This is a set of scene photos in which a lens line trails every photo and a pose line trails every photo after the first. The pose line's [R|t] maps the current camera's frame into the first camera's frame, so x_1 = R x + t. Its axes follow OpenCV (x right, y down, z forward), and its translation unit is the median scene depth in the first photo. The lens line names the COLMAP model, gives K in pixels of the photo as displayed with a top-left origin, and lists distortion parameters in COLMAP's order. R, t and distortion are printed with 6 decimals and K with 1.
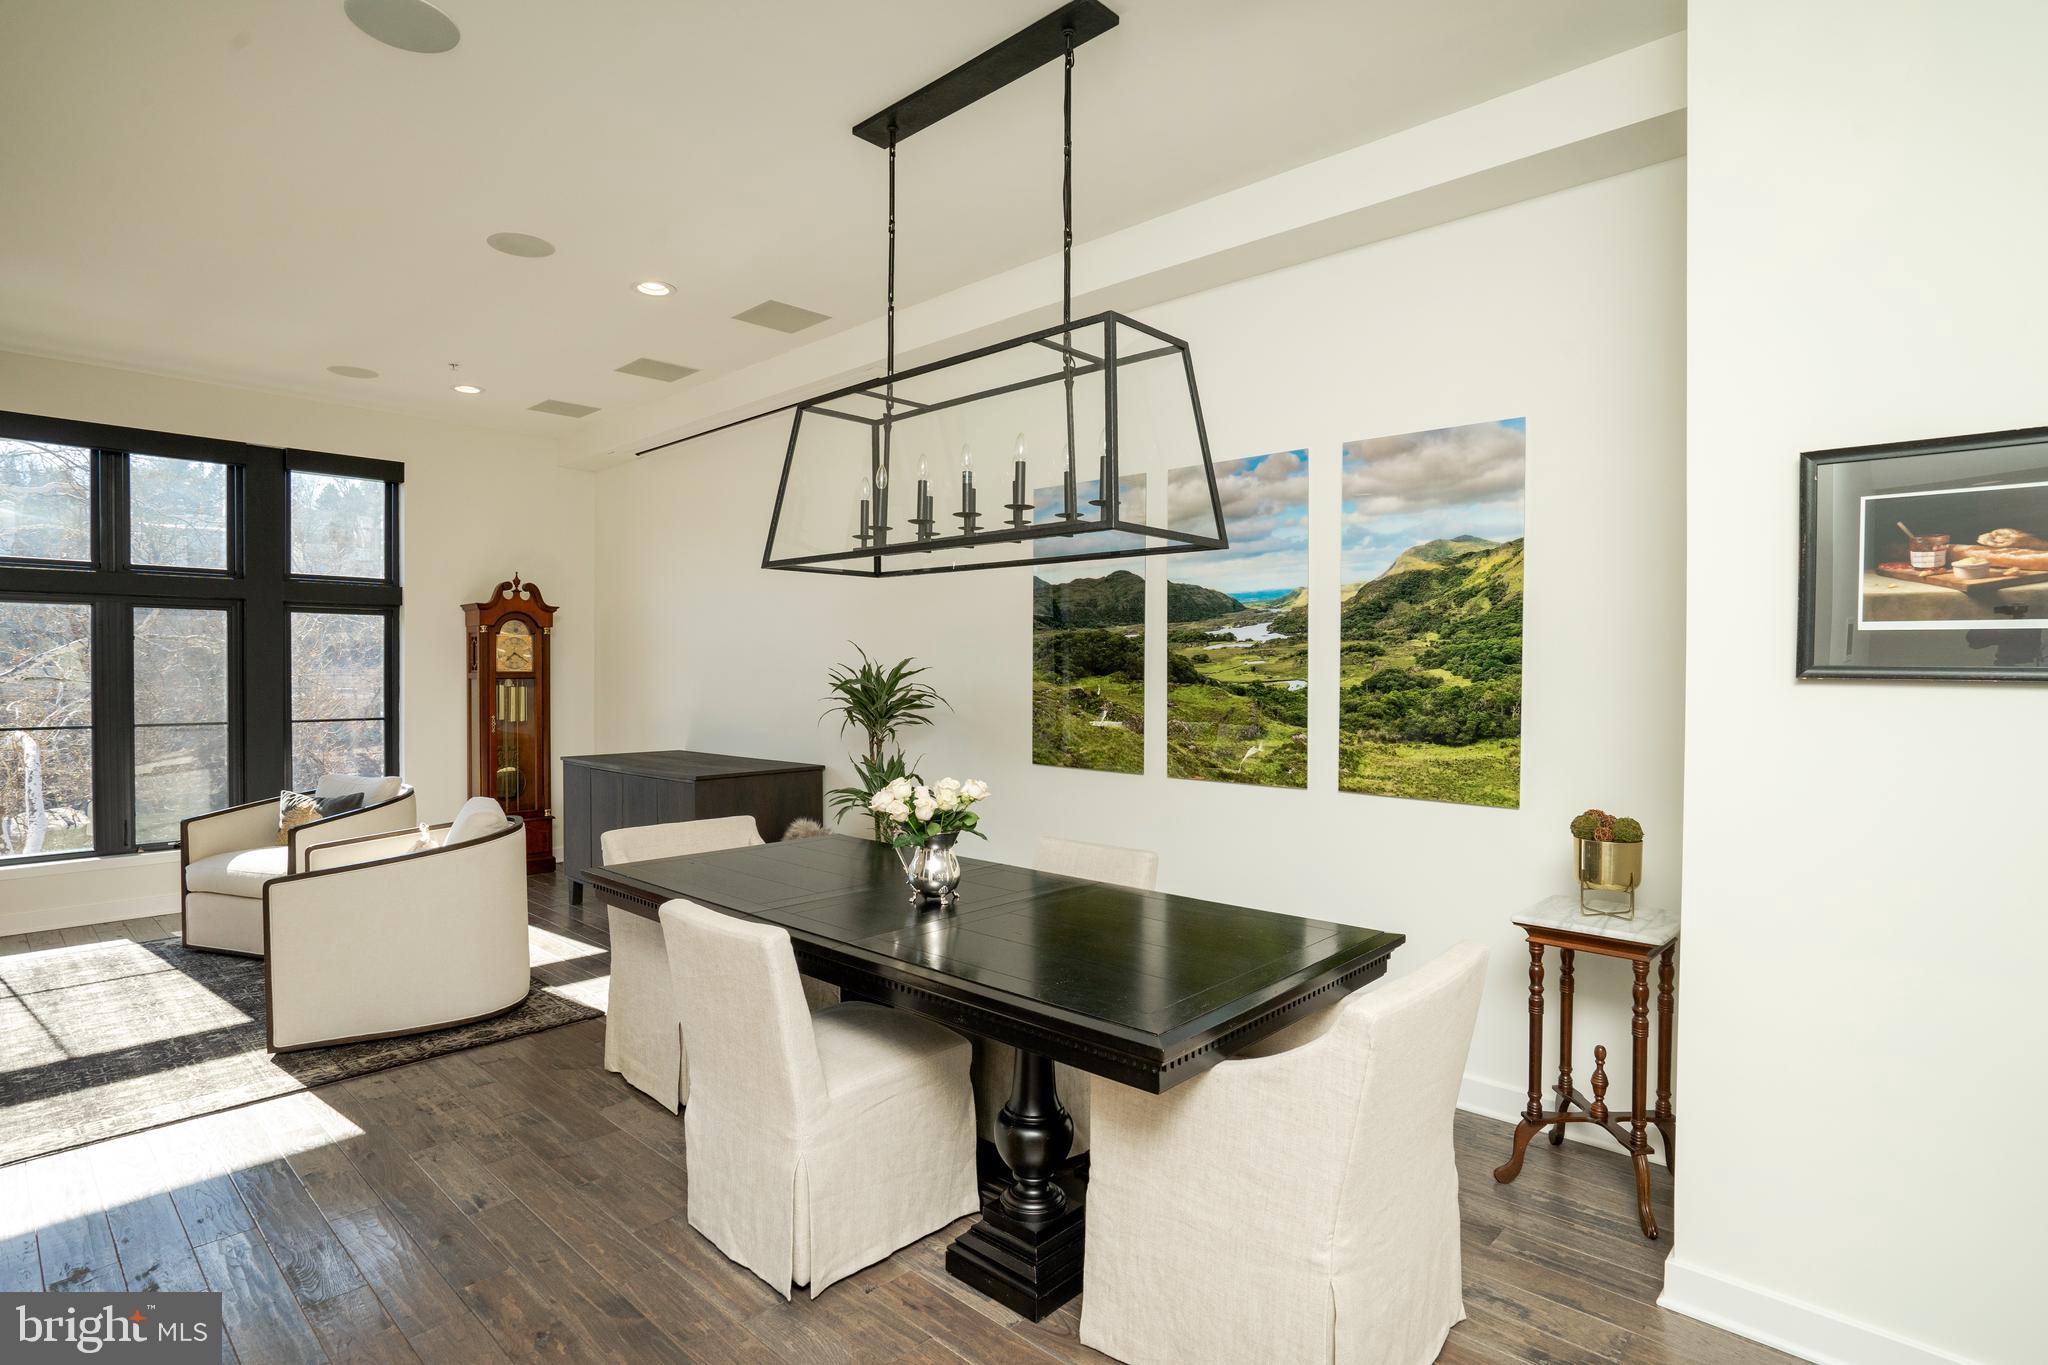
lens RADIAL K [[1018.4, 0, 1033.0], [0, 1018.4, 660.5], [0, 0, 1]] dist [-0.010928, 0.003062]
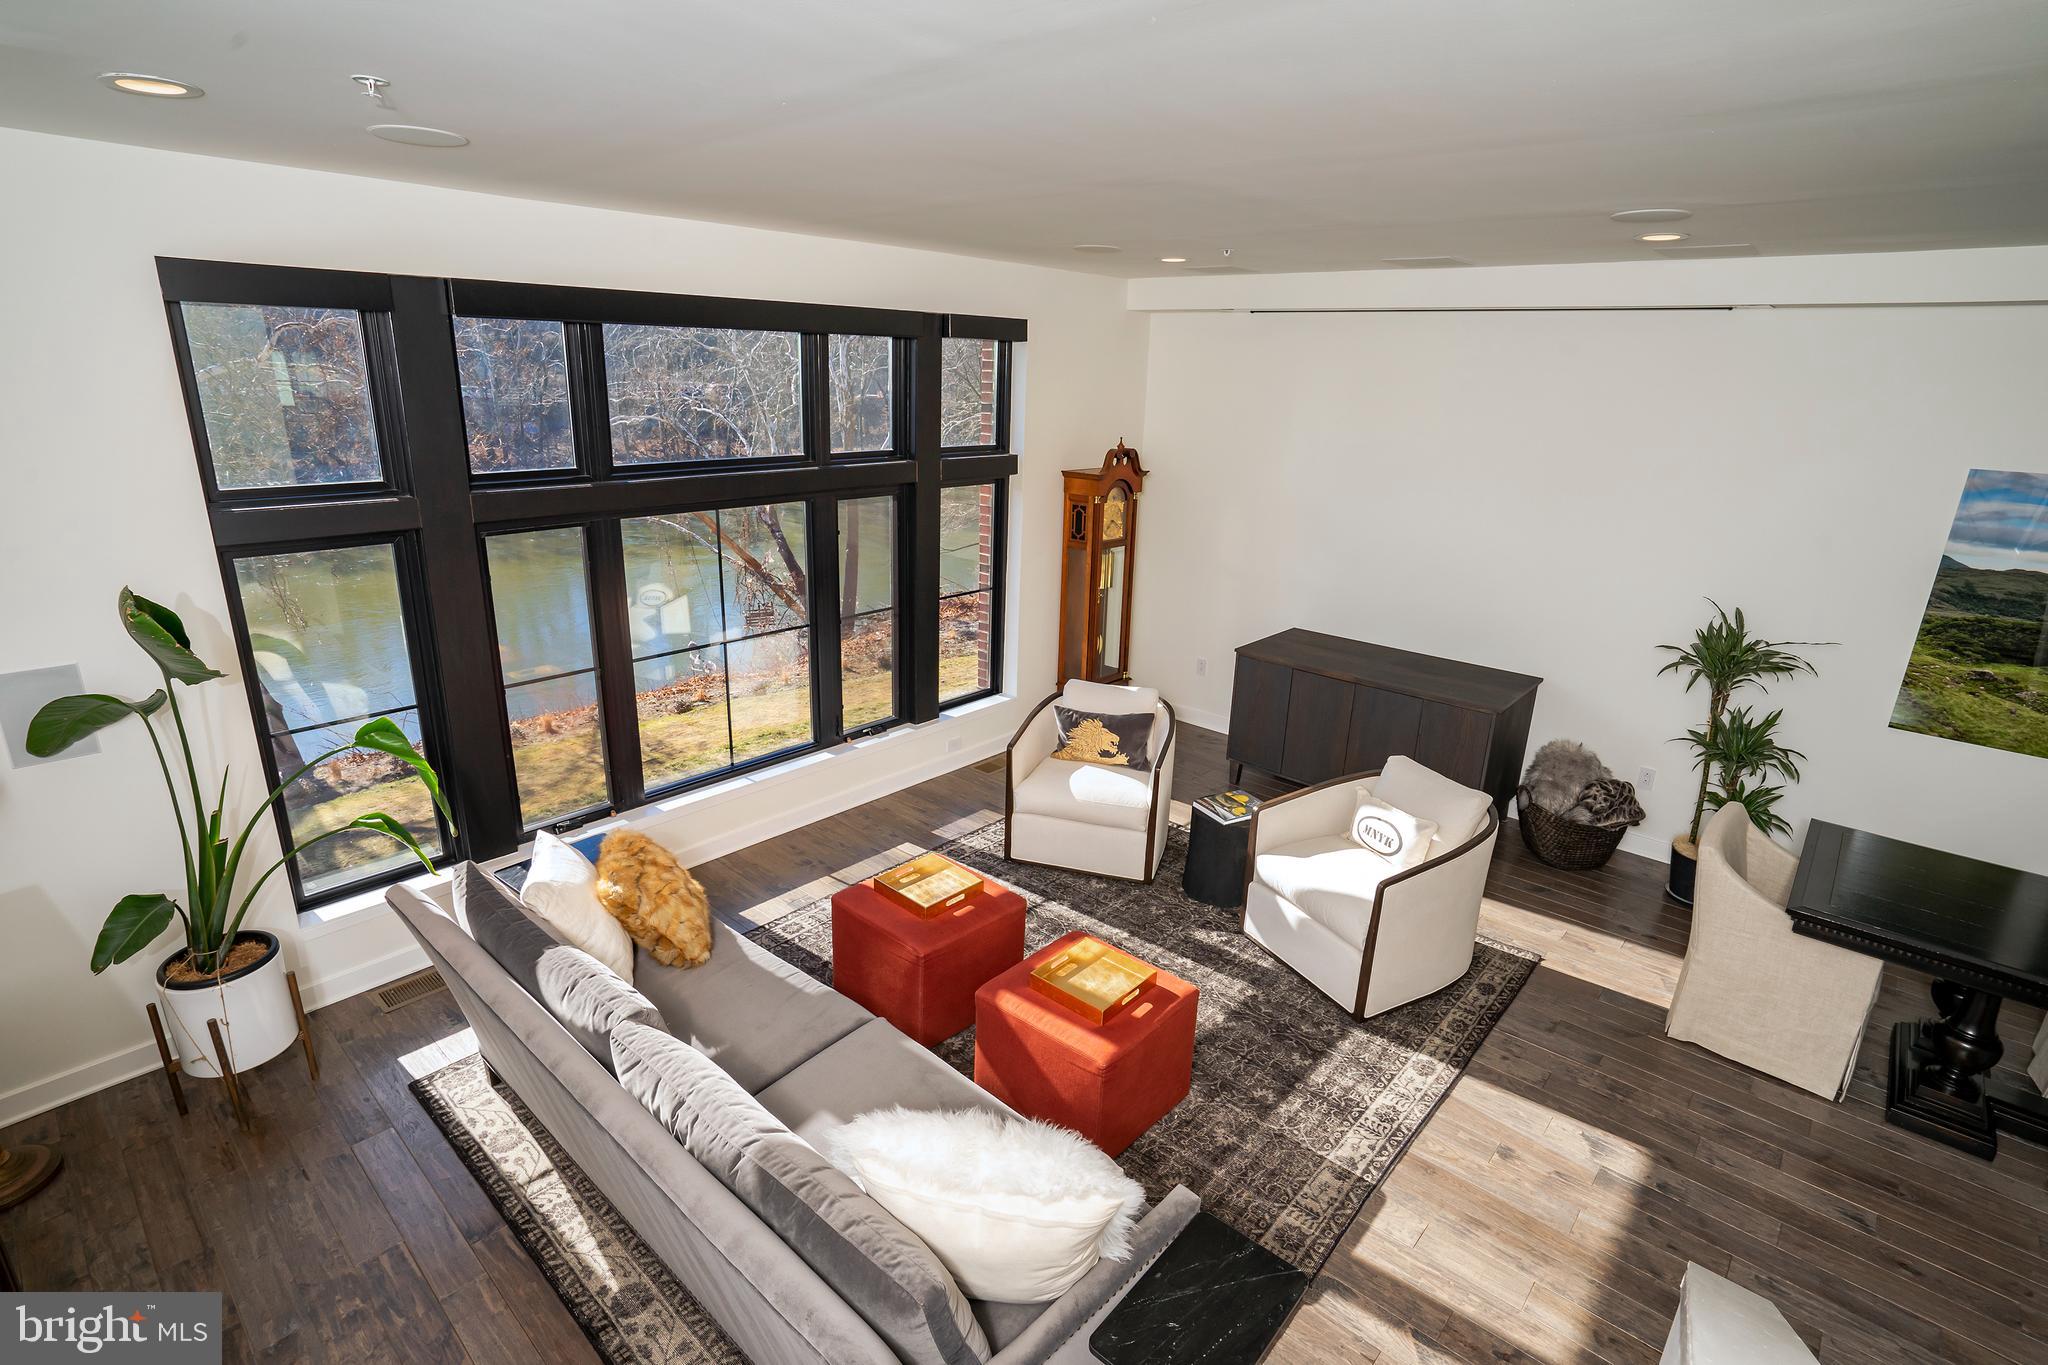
lens RADIAL K [[1018.4, 0, 1005.9], [0, 1018.4, 654.3], [0, 0, 1]] dist [-0.010928, 0.003062]
pose [[0.998990, 0.015432, 0.042197, -0.785116], [-0.027546, 0.952318, 0.303862, -0.216741], [-0.035495, -0.304717, 0.951781, 0.035108]]
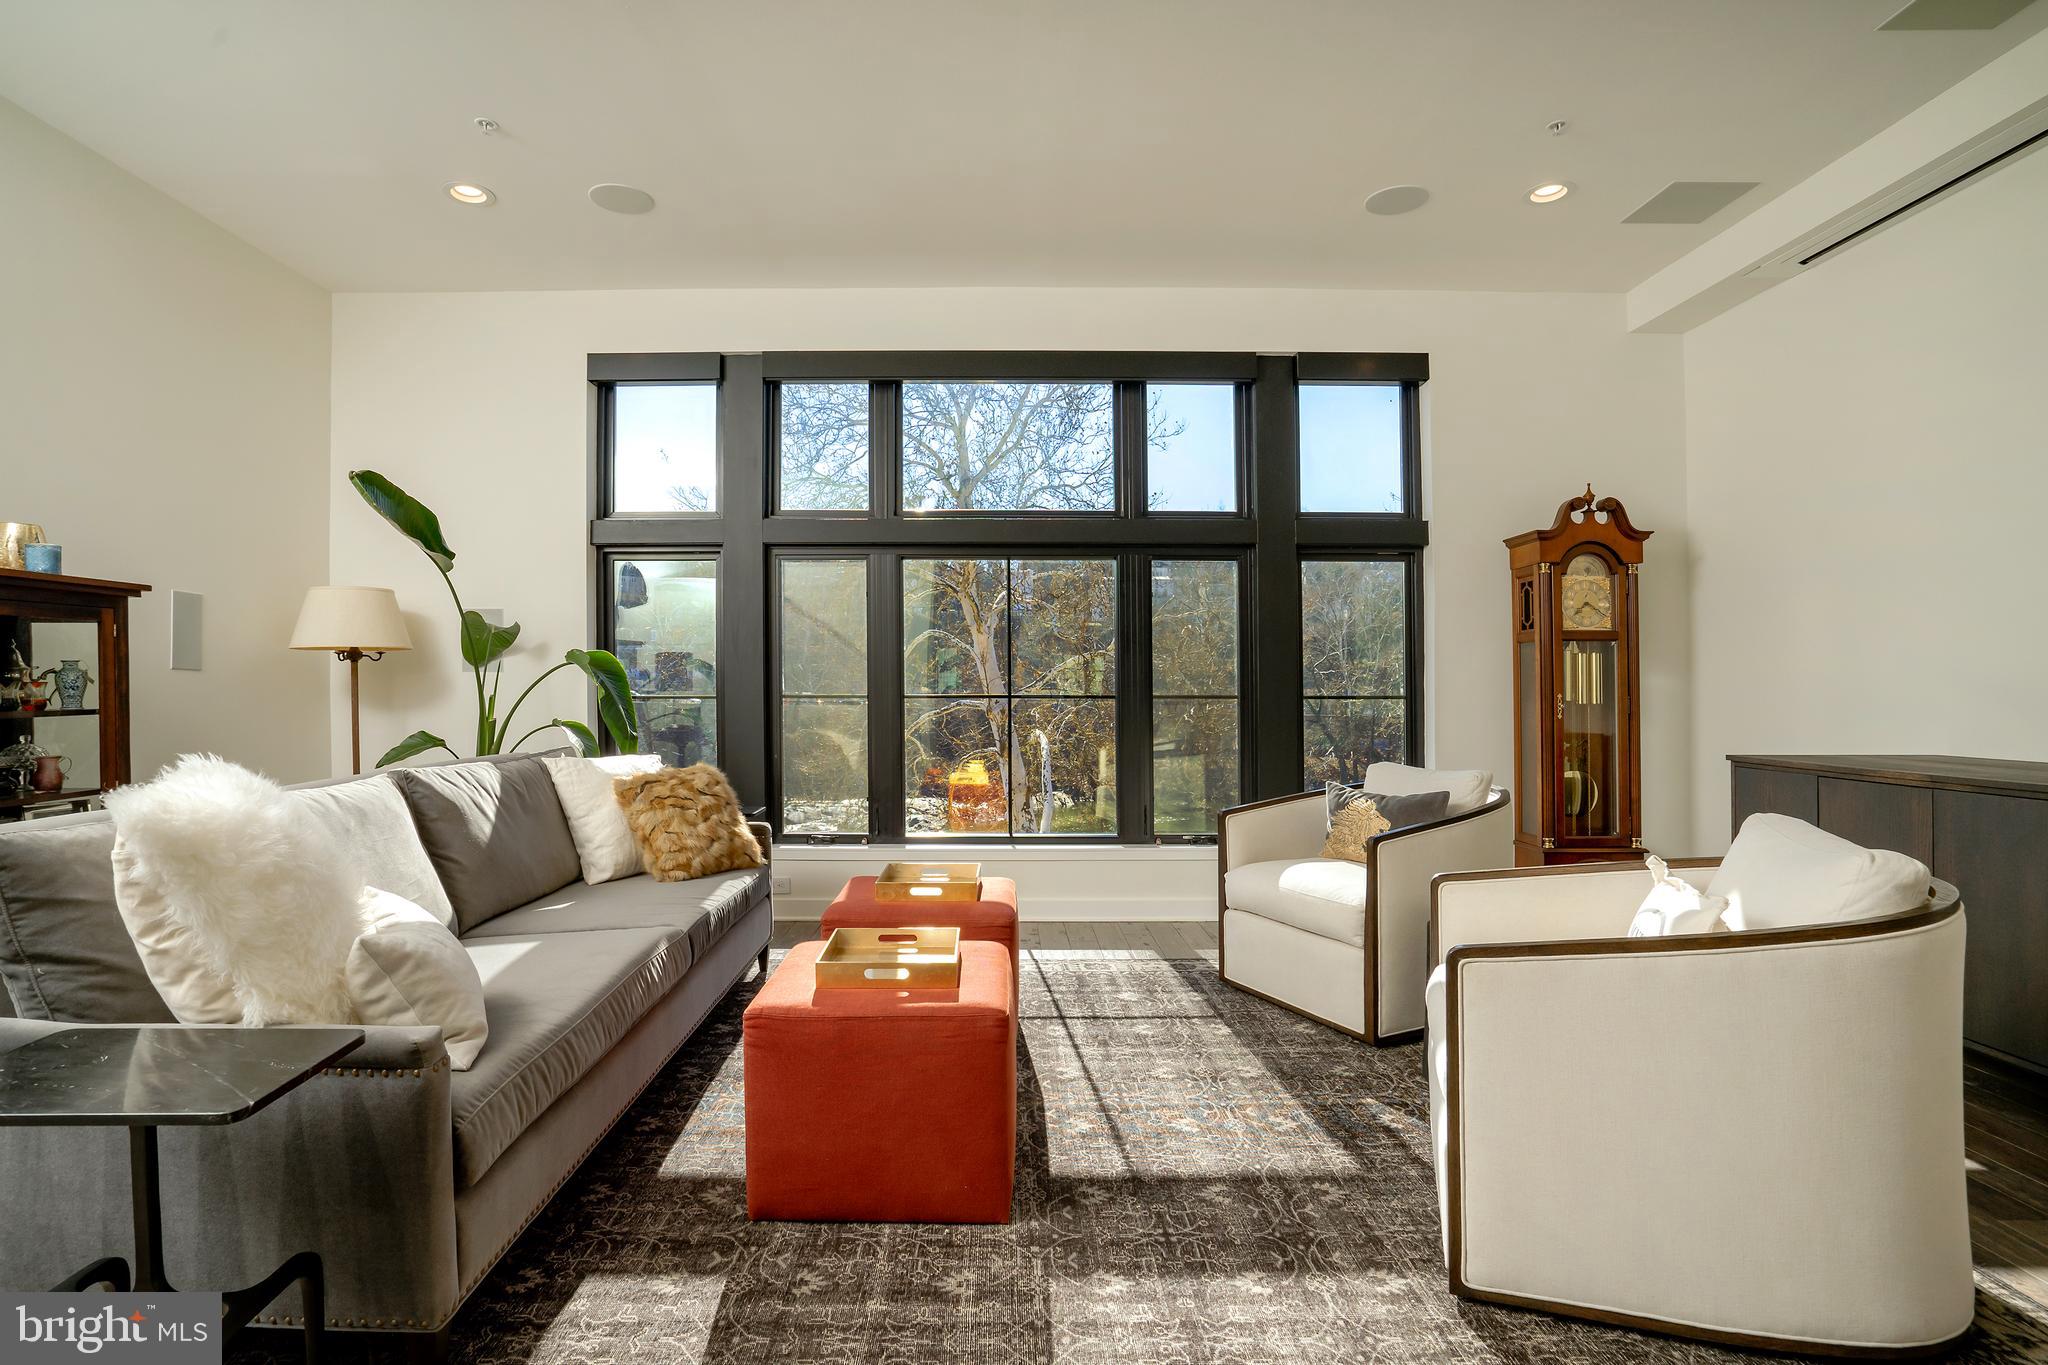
lens RADIAL K [[1018.4, 0, 1031.5], [0, 1018.4, 687.5], [0, 0, 1]] dist [-0.010928, 0.003062]
pose [[0.703691, -0.000985, -0.710505, -0.350196], [0.003651, 0.999991, 0.002230, 0.054337], [0.710496, -0.004163, 0.703689, 0.320718]]
